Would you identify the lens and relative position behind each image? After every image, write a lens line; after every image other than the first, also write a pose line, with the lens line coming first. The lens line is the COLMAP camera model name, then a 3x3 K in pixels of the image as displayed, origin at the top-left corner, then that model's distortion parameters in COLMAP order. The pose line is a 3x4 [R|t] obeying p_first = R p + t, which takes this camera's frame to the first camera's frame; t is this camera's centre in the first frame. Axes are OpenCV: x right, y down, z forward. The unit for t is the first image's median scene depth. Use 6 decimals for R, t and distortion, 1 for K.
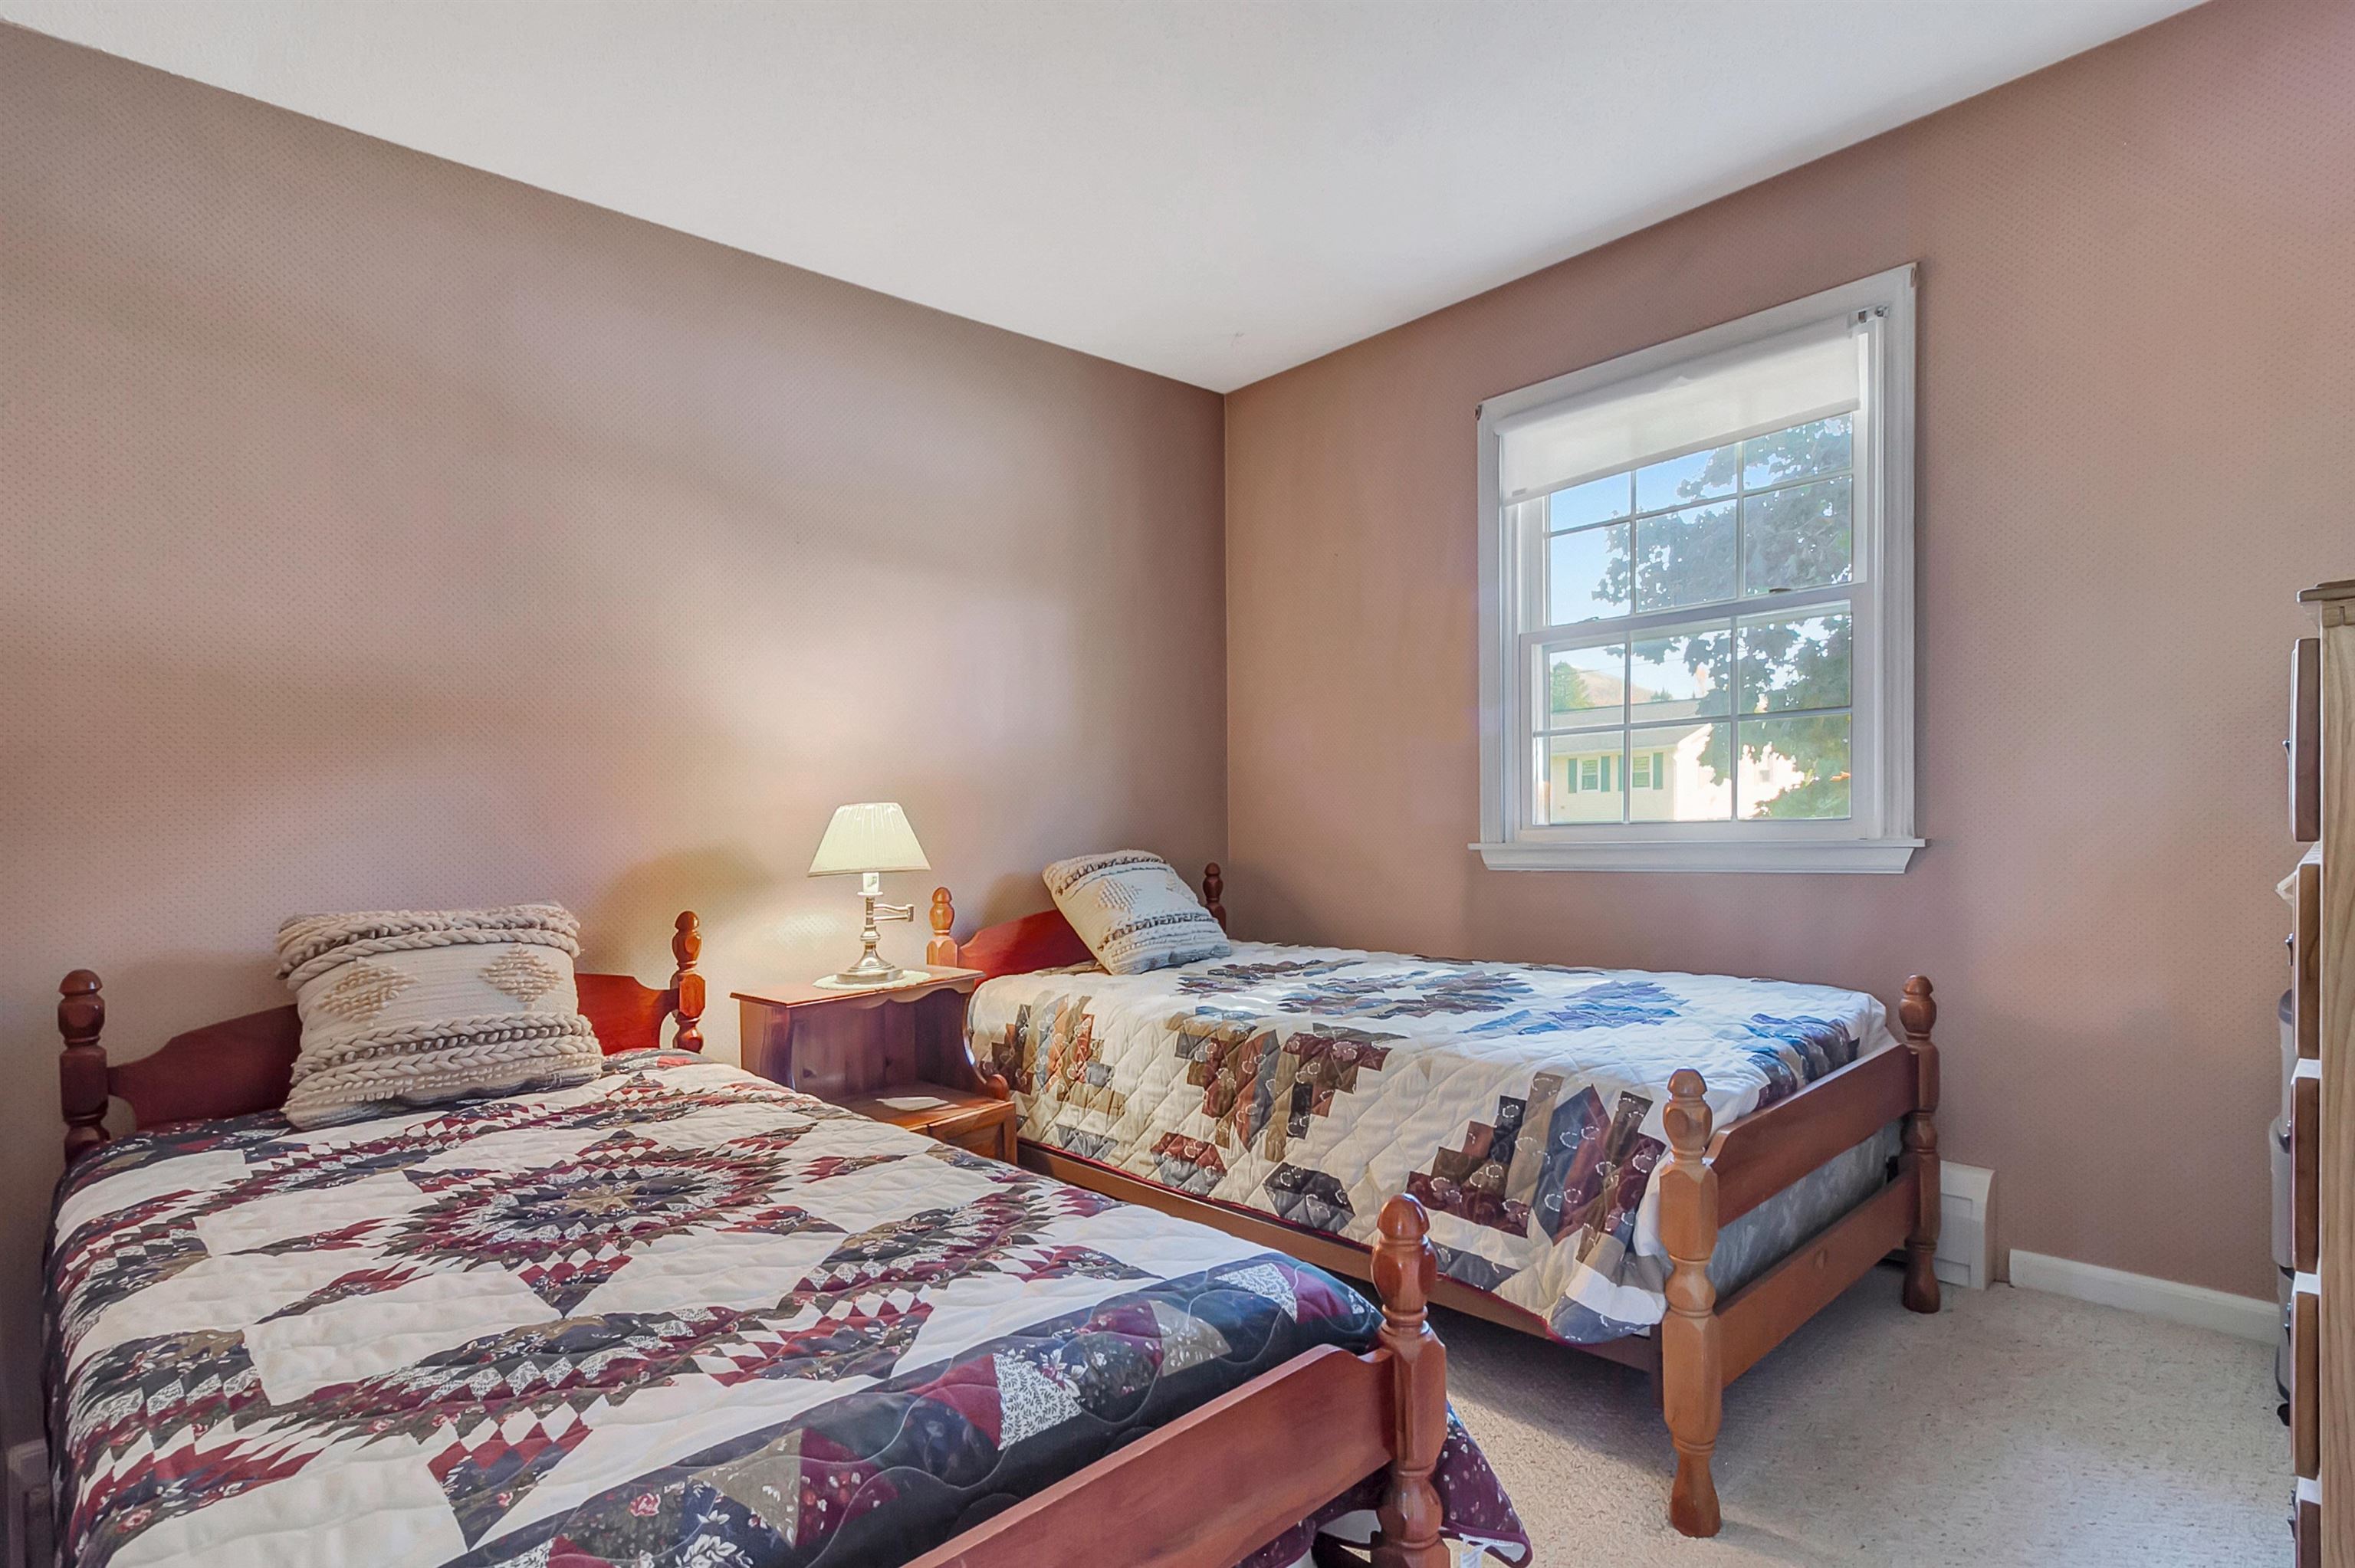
lens RADIAL K [[1094.2, 0, 1178.0], [0, 1094.2, 745.8], [0, 0, 1]] dist [0.022524, 0.000029]
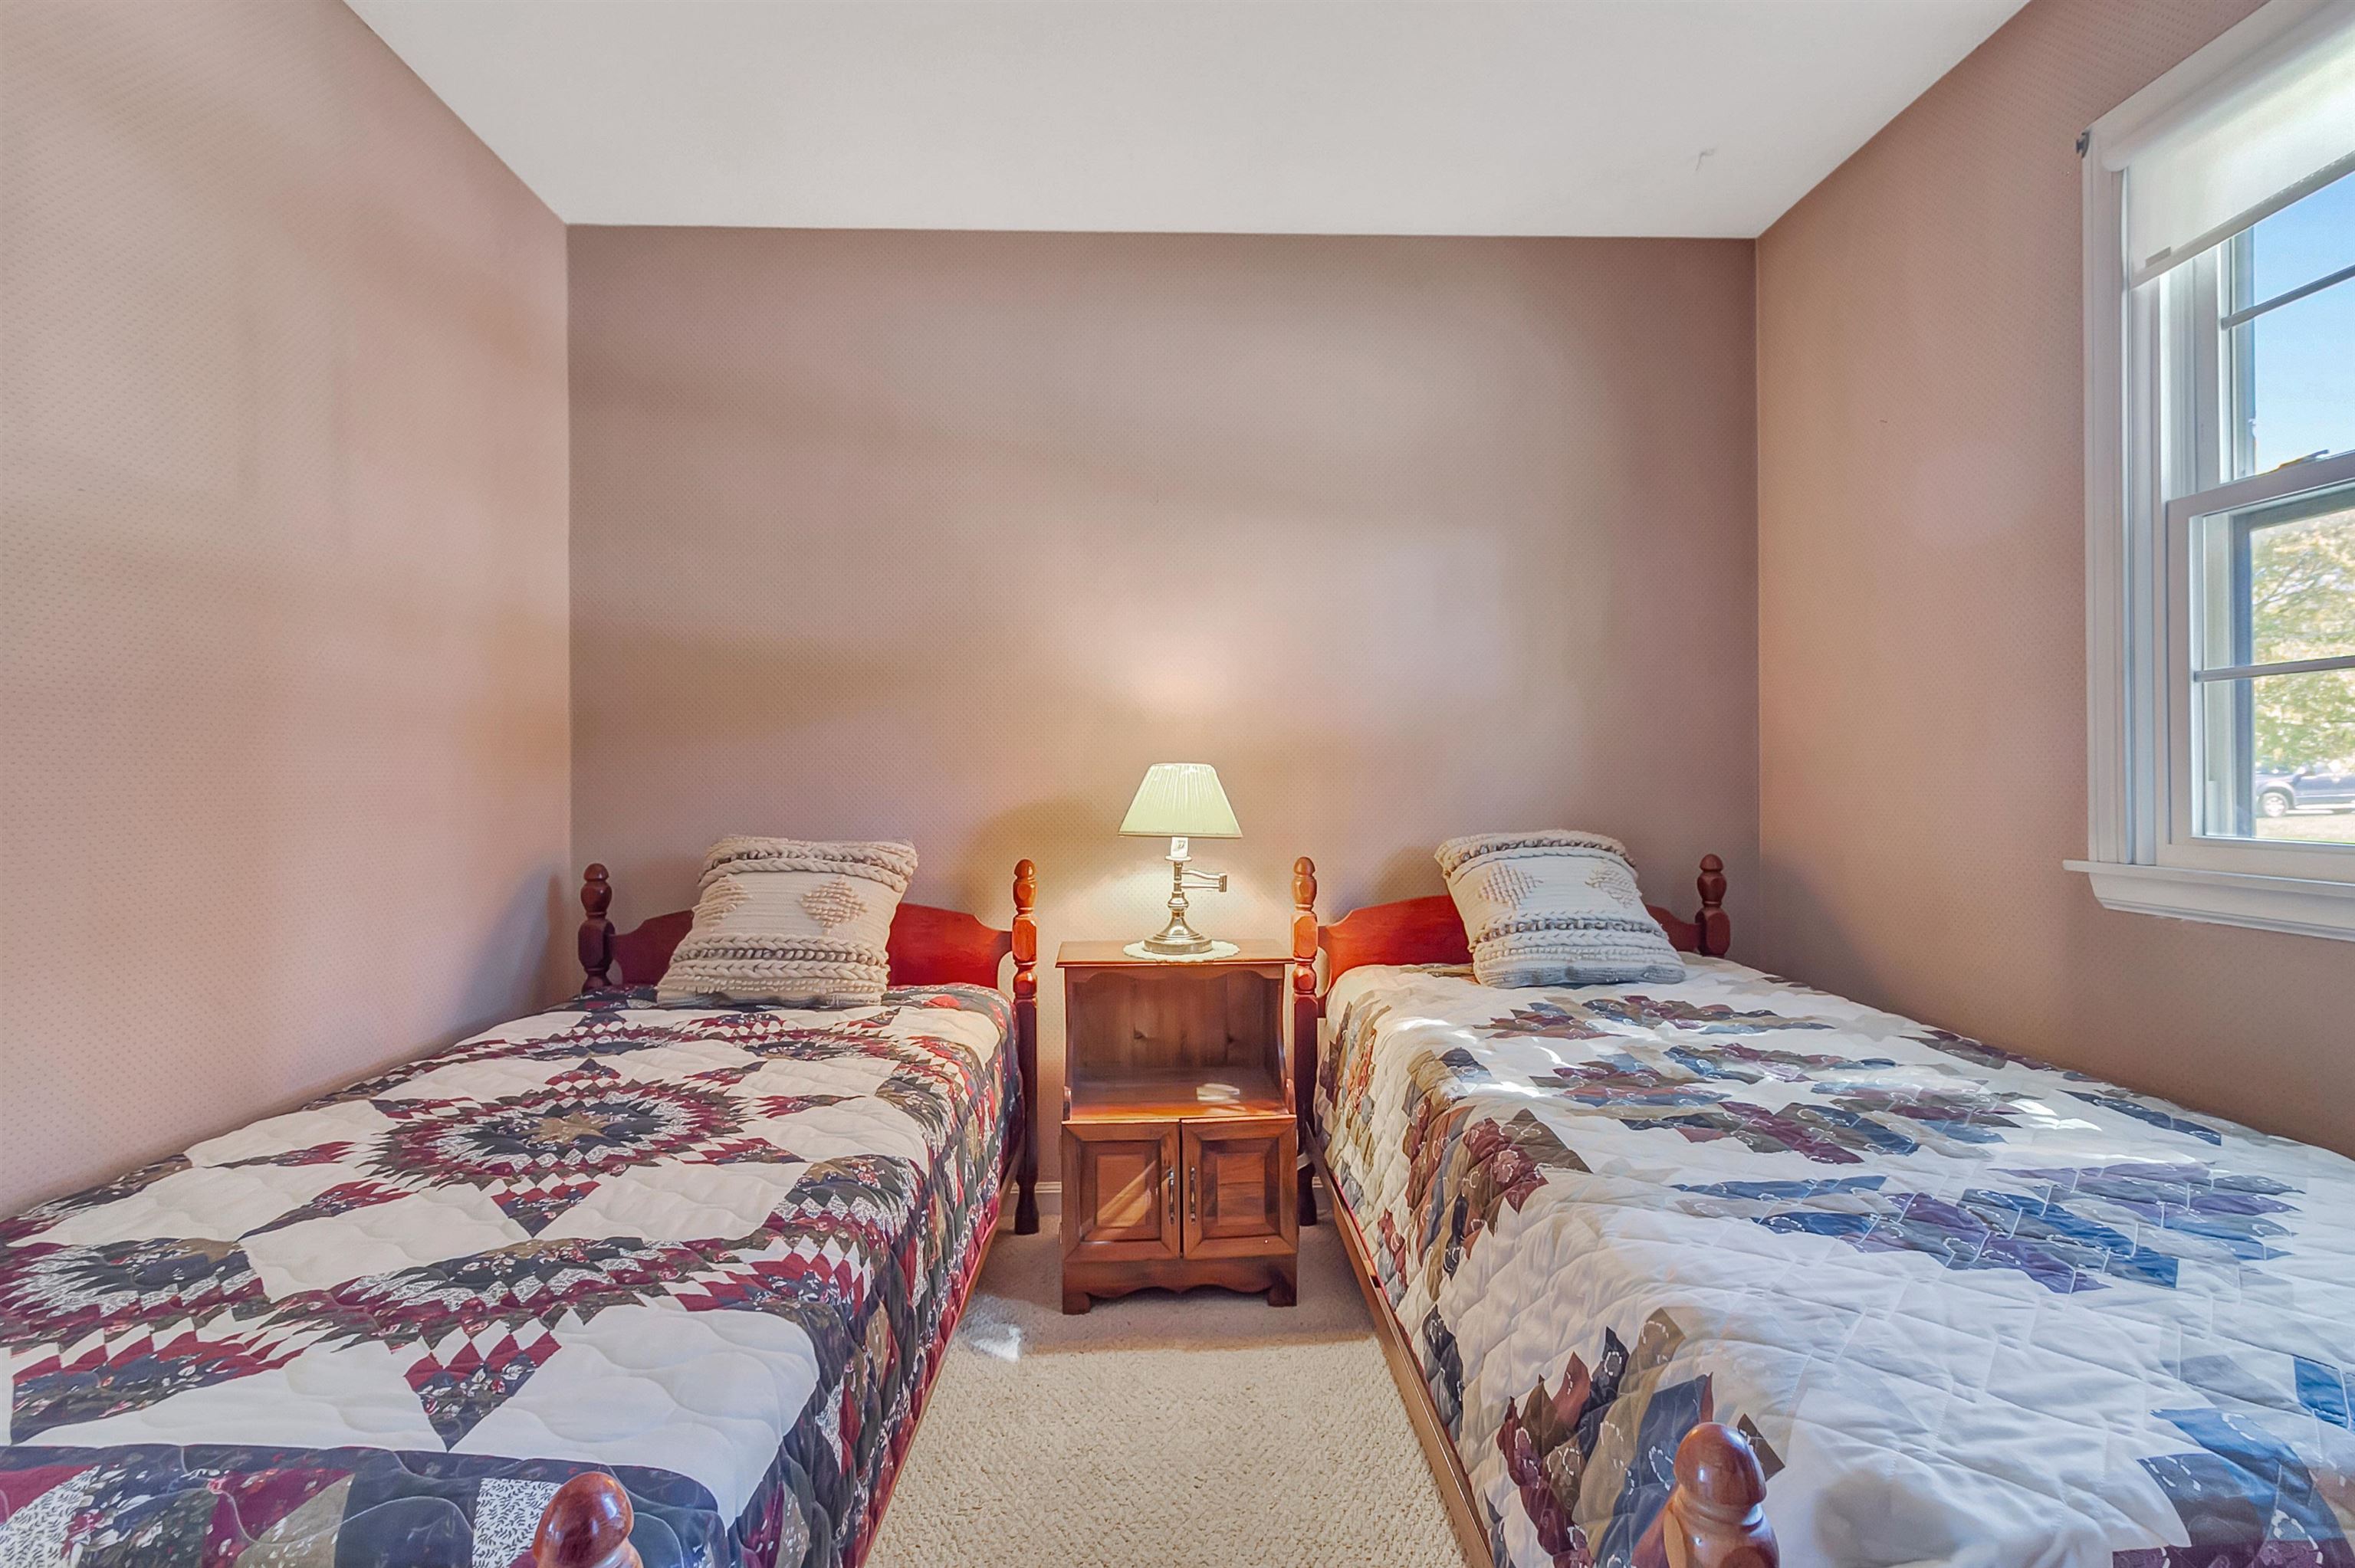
lens RADIAL K [[1068.9, 0, 1180.6], [0, 1068.9, 684.0], [0, 0, 1]] dist [0.003790, -0.000487]
pose [[0.781180, -0.013618, -0.624157, 0.397003], [0.004271, 0.999855, -0.016470, 0.000202], [0.624291, 0.010201, 0.781125, 0.370706]]
